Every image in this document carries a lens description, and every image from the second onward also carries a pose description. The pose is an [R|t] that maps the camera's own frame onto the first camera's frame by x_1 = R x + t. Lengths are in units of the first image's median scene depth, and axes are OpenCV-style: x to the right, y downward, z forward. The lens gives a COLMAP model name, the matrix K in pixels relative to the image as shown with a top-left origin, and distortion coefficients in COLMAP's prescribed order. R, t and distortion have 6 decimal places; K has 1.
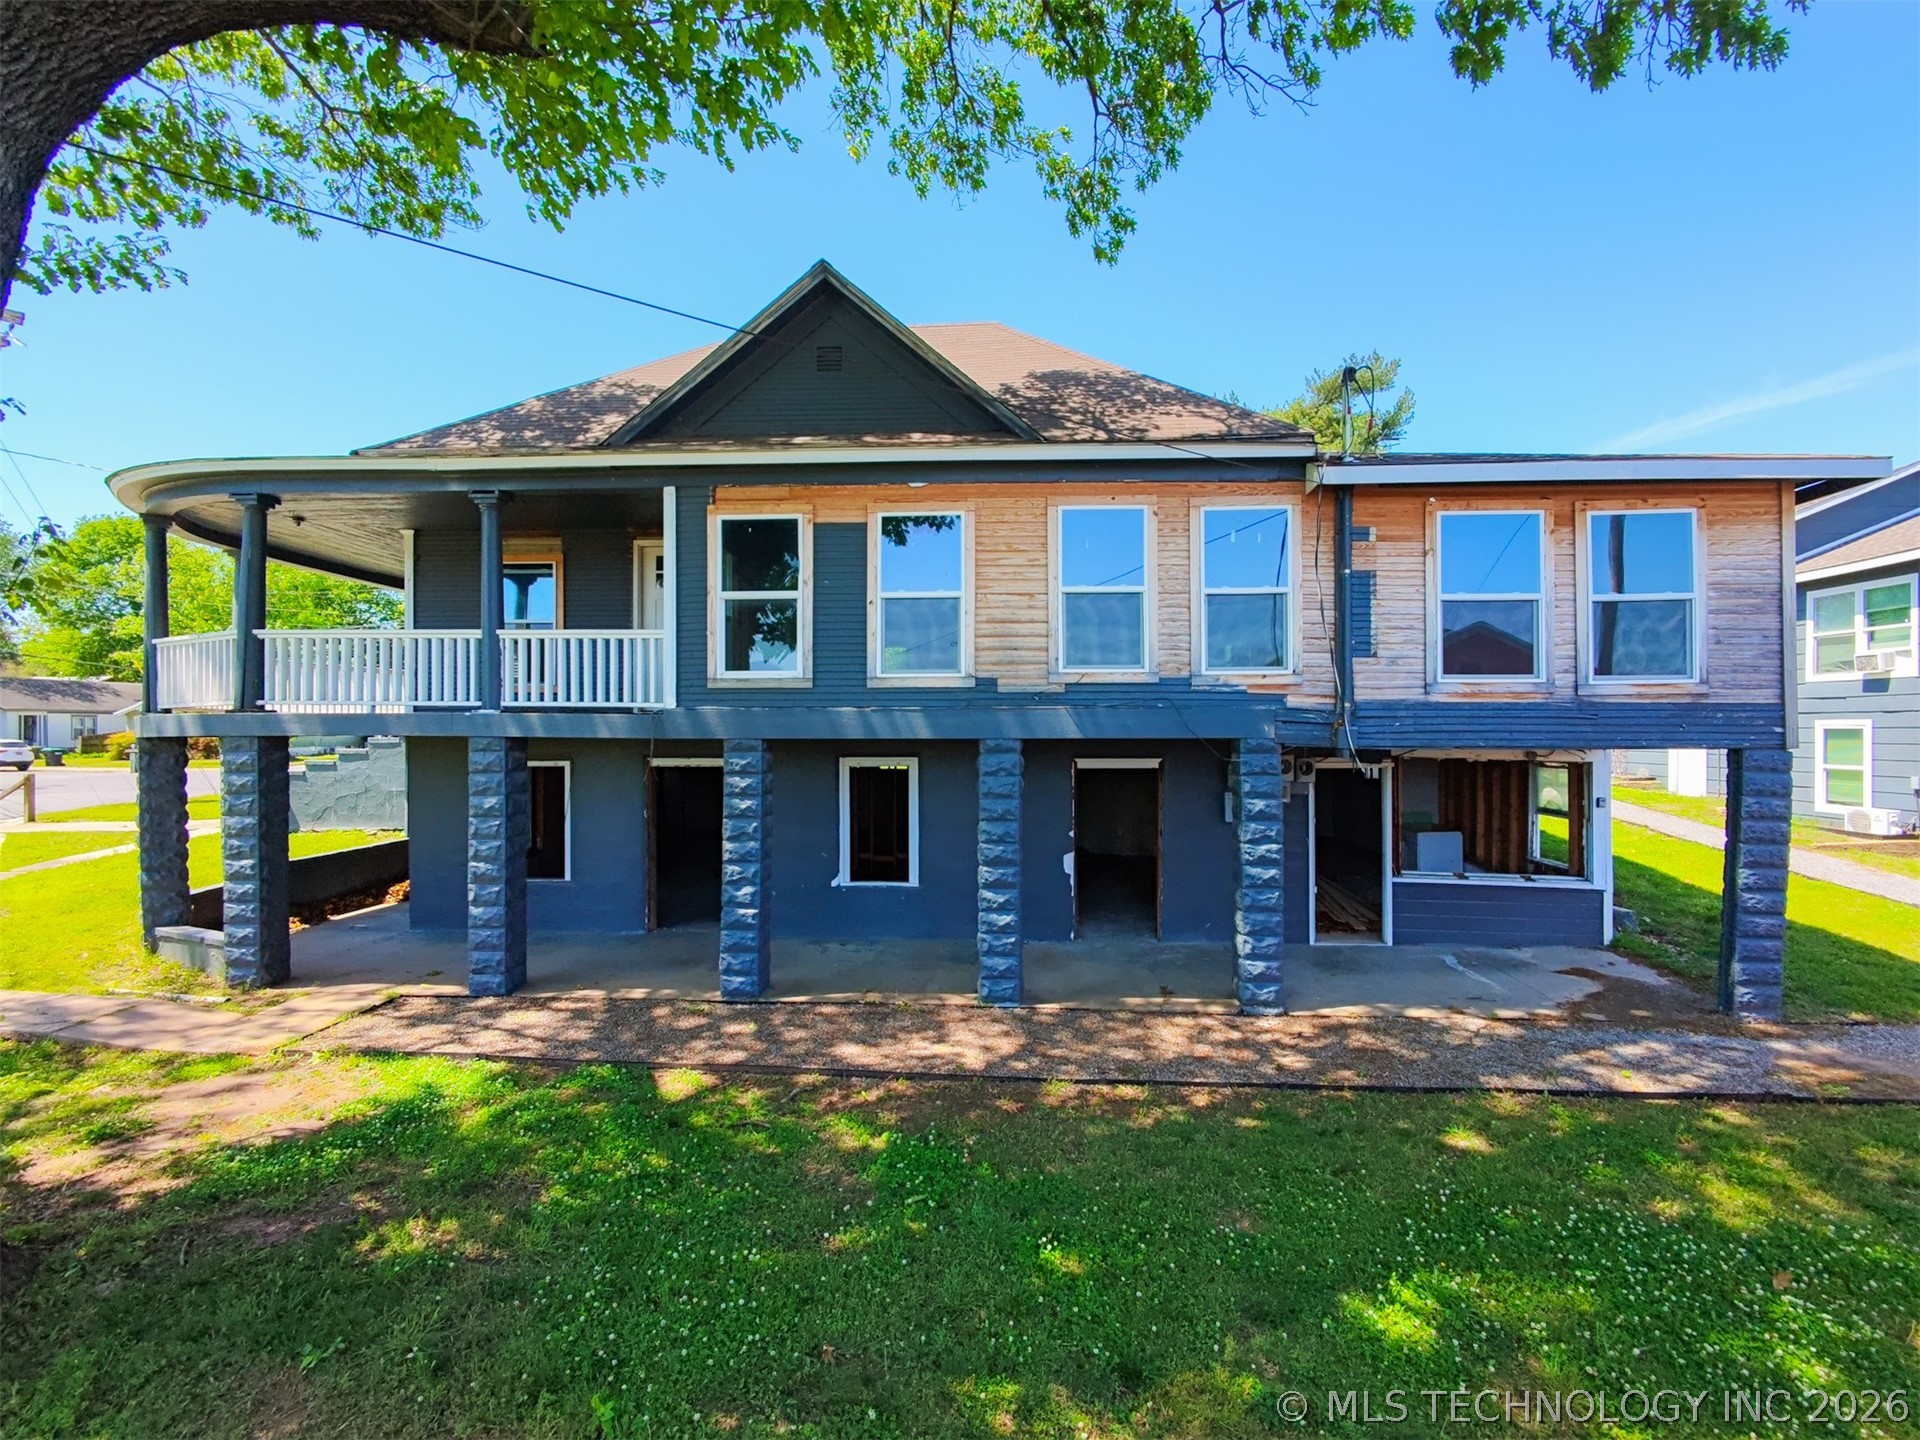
lens RADIAL K [[876.5, 0, 976.7], [0, 876.5, 726.7], [0, 0, 1]] dist [-0.002405, -0.001803]
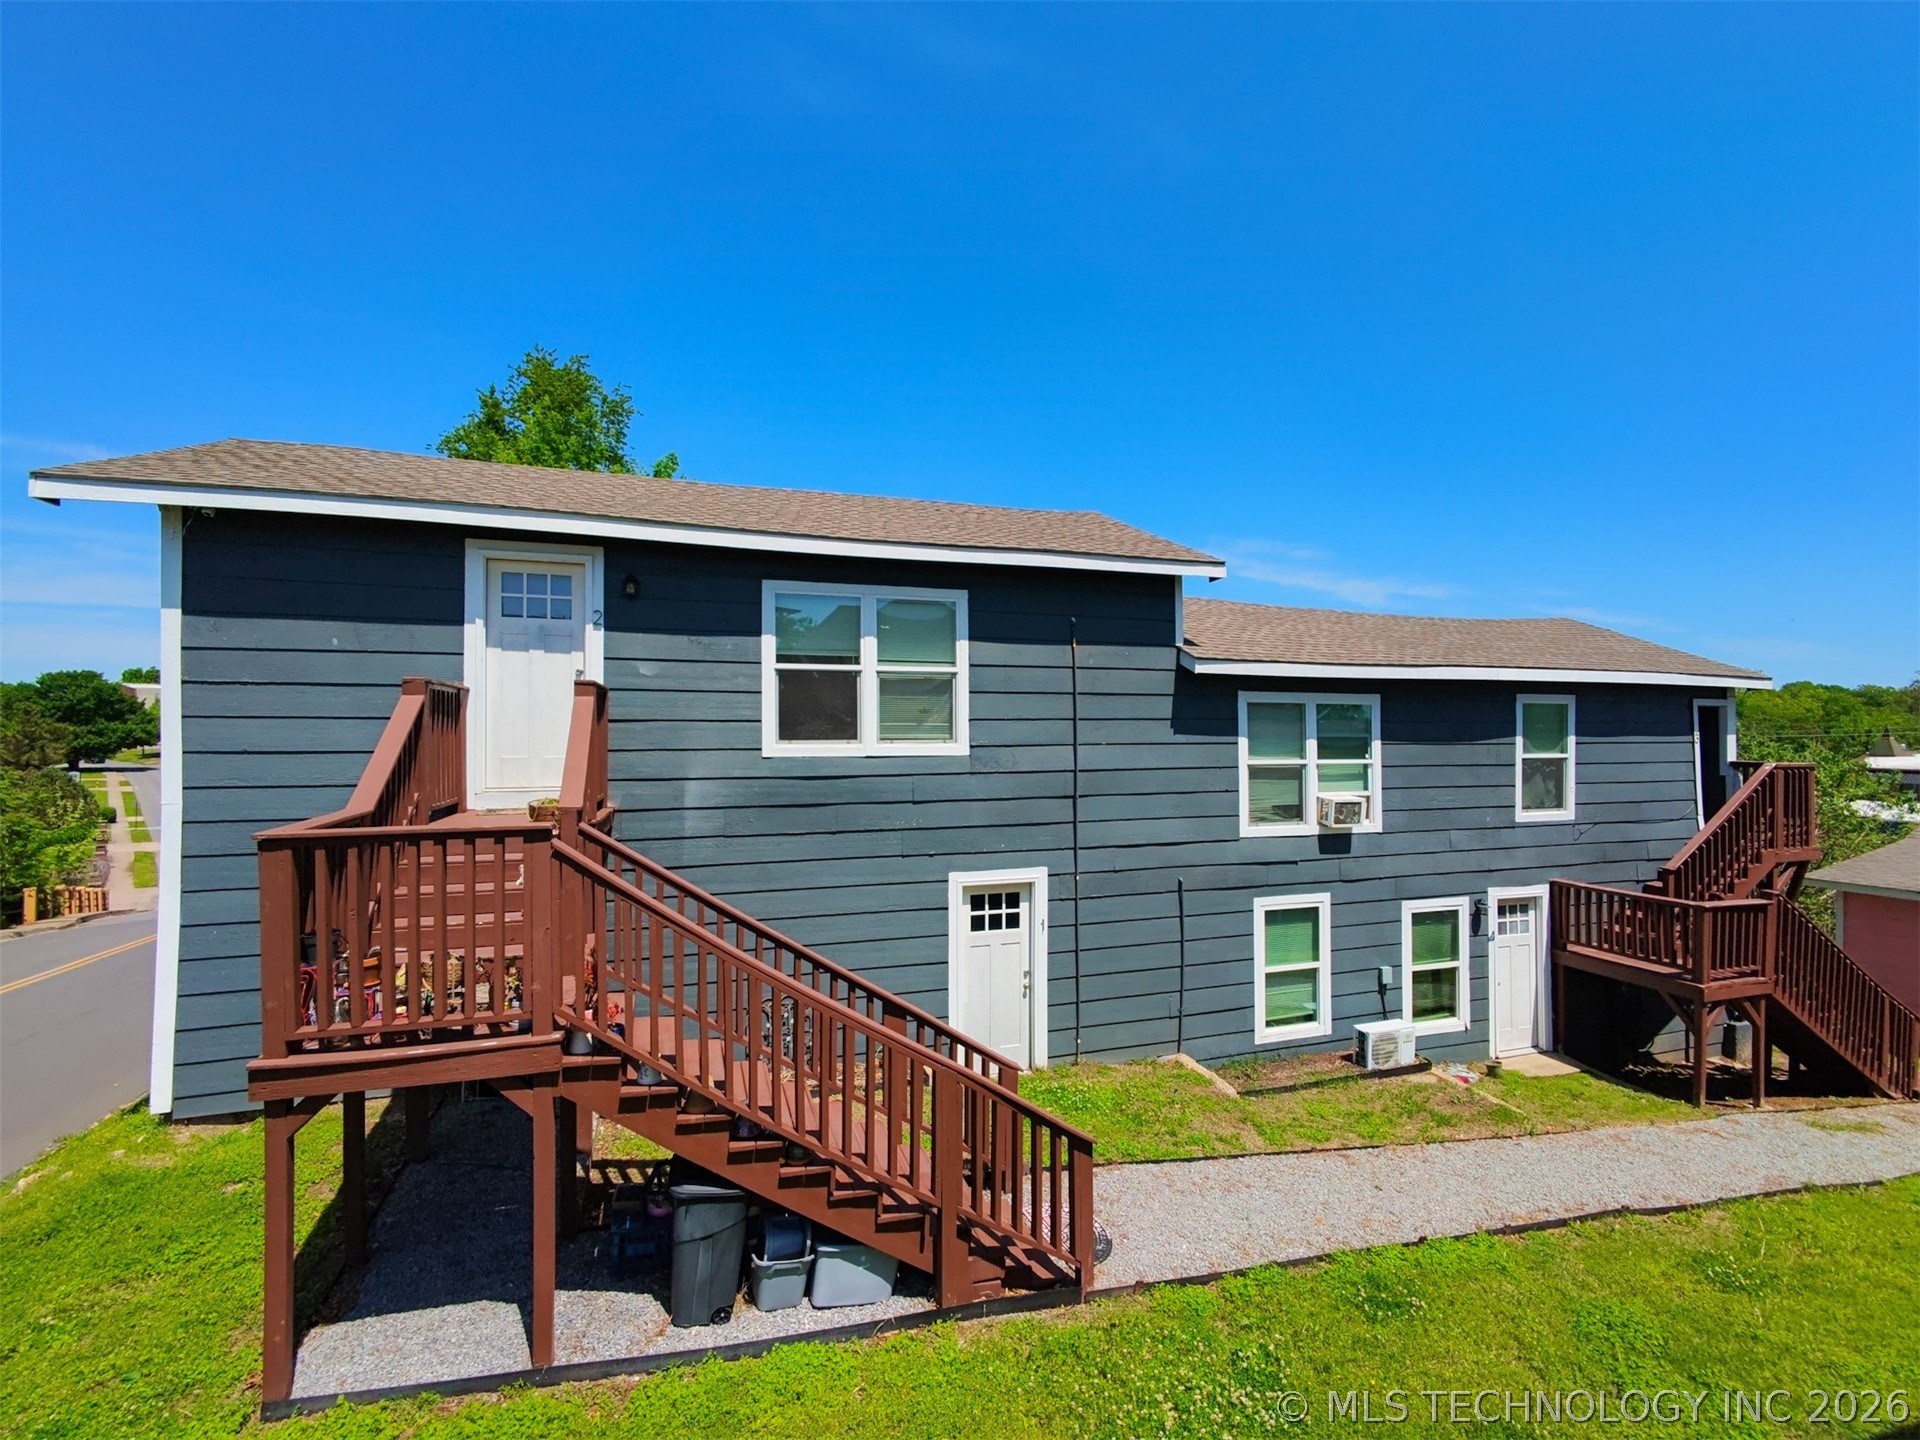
lens RADIAL K [[889.3, 0, 966.9], [0, 889.3, 722.2], [0, 0, 1]] dist [-0.003058, -0.001125]
pose [[-0.382587, -0.006411, 0.923897, 0.937611], [-0.010325, 0.999943, 0.002663, -0.277794], [-0.923862, -0.008520, -0.382632, 2.989820]]
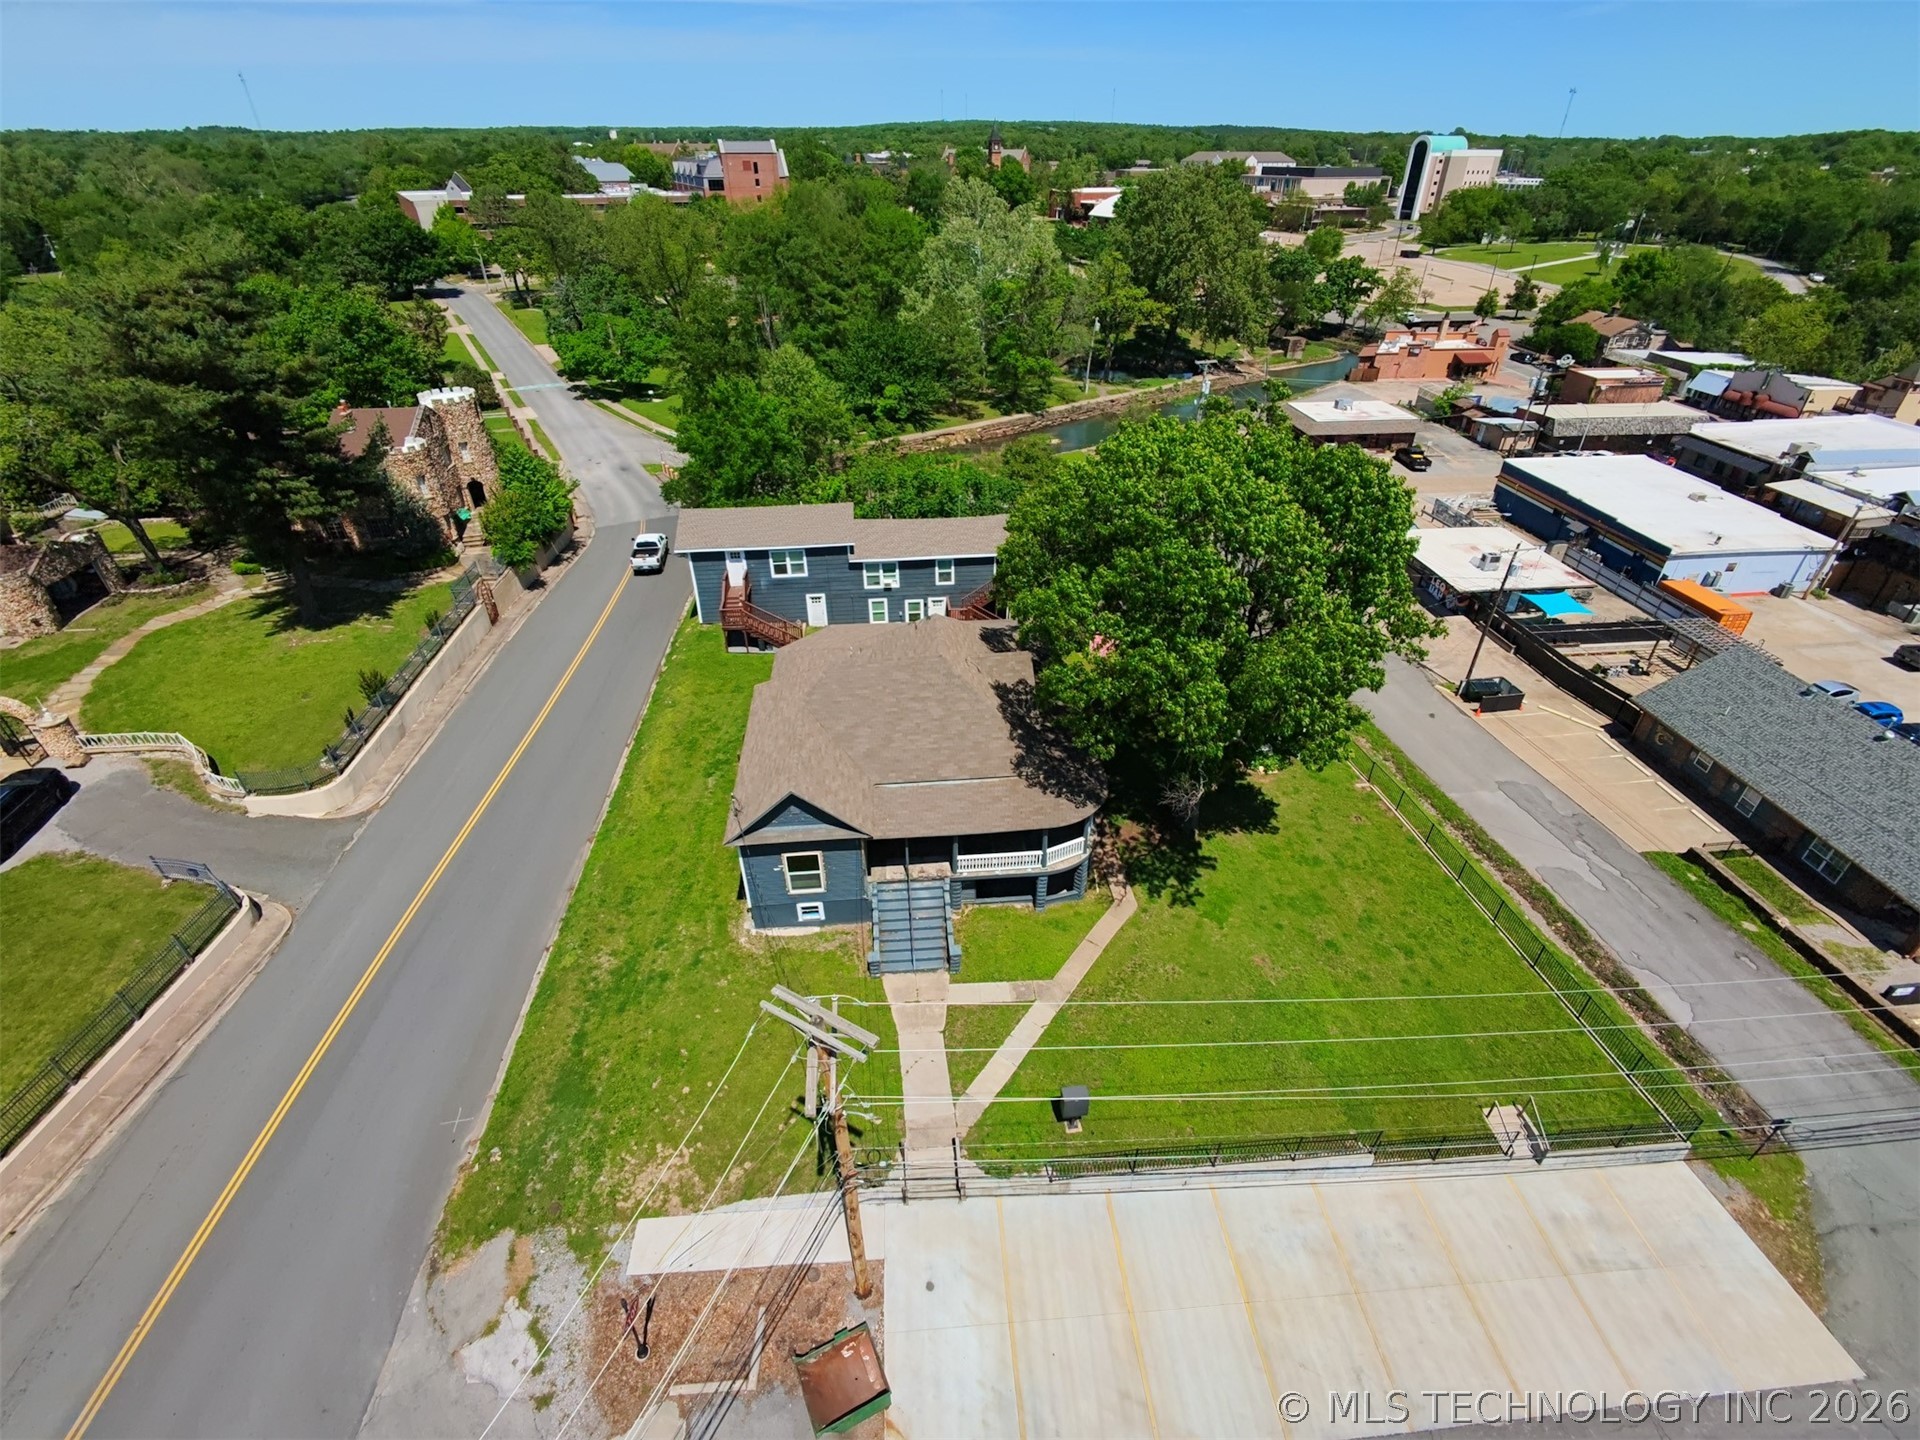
lens RADIAL K [[861.0, 0, 965.4], [0, 861.0, 727.2], [0, 0, 1]] dist [-0.001112, -0.000996]
pose [[-0.142715, -0.548629, 0.823795, -4.232787], [0.004304, 0.831963, 0.554814, -2.930000], [-0.989754, 0.082726, -0.116373, 2.204060]]
